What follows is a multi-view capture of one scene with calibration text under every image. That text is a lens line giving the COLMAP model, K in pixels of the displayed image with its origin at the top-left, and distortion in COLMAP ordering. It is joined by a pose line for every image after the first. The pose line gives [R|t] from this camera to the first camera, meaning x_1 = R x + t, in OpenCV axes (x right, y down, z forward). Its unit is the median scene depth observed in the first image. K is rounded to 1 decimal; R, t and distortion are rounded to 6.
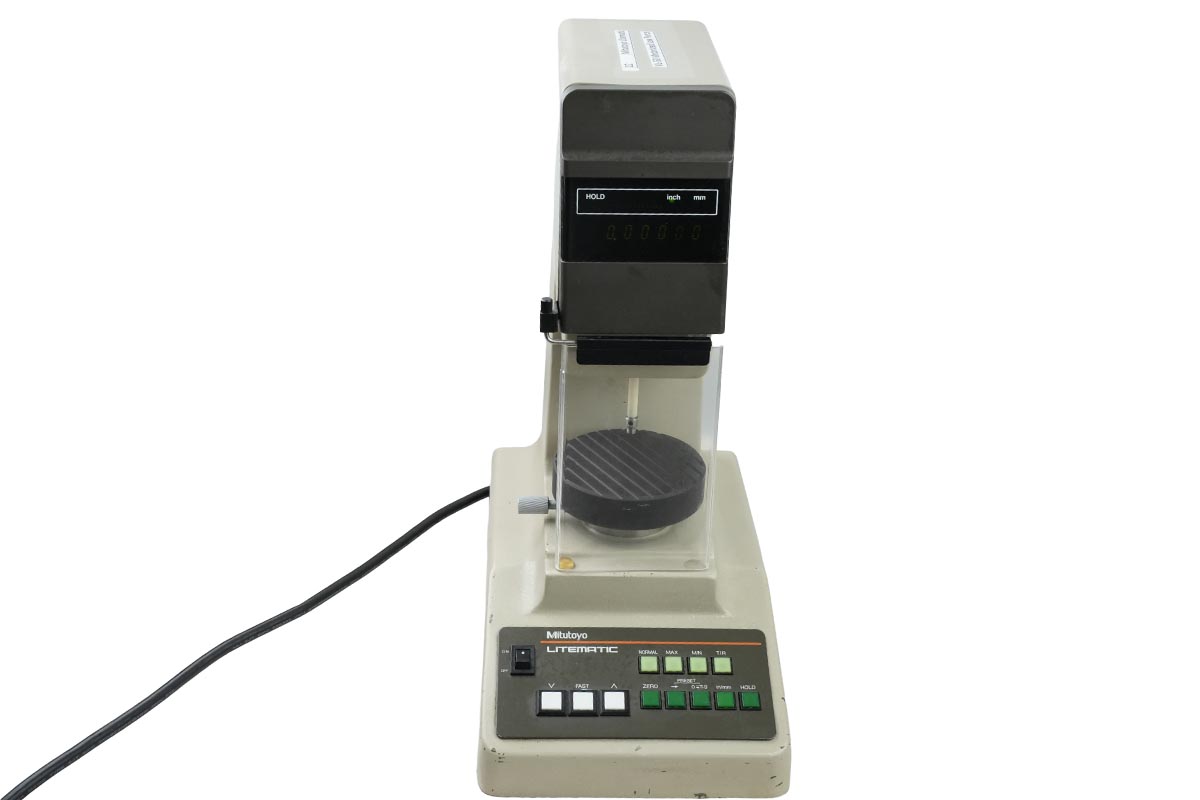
lens RADIAL K [[1570.1, 0, 601.0], [0, 1570.1, 396.9], [0, 0, 1]] dist [0.100597, 0.000000]
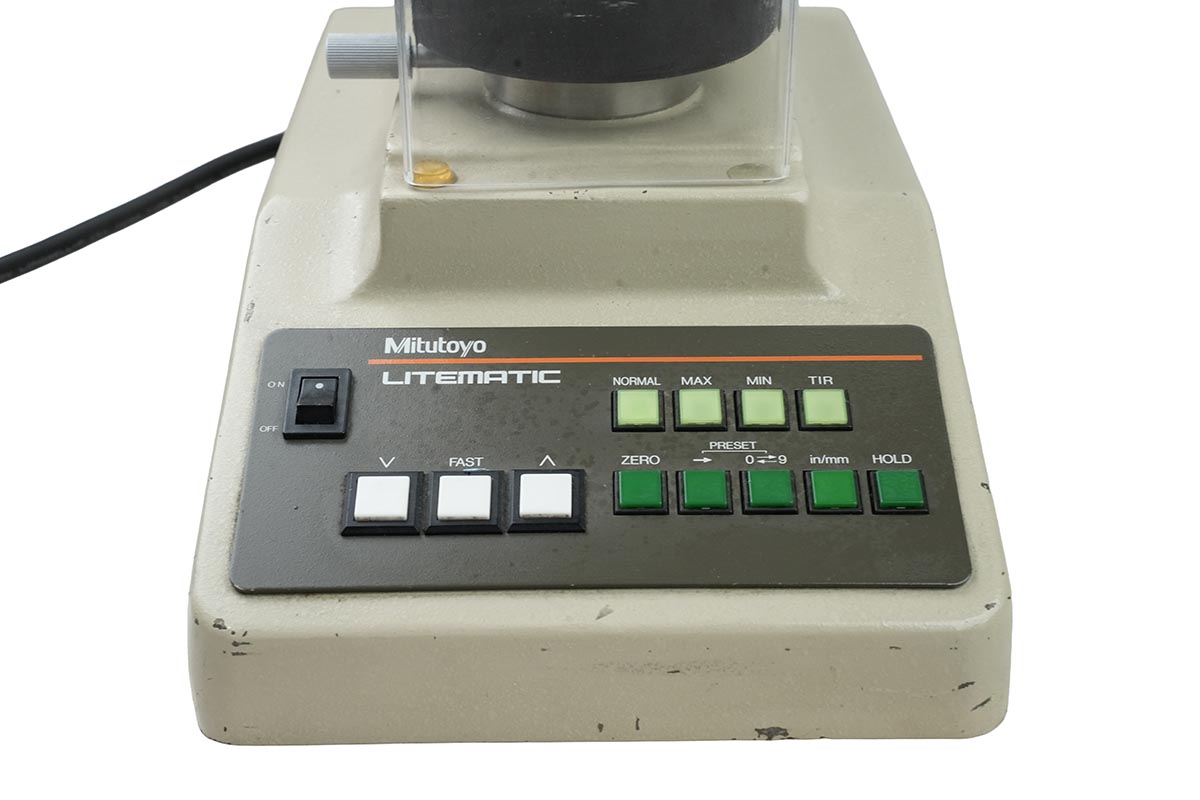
lens RADIAL K [[1919.1, 0, 595.3], [0, 1919.1, 400.6], [0, 0, 1]] dist [0.290147, 0.000000]
pose [[0.999226, -0.018090, -0.034918, 0.036767], [0.020946, 0.996311, 0.083224, 0.127713], [0.033284, -0.083891, 0.995919, 0.520010]]
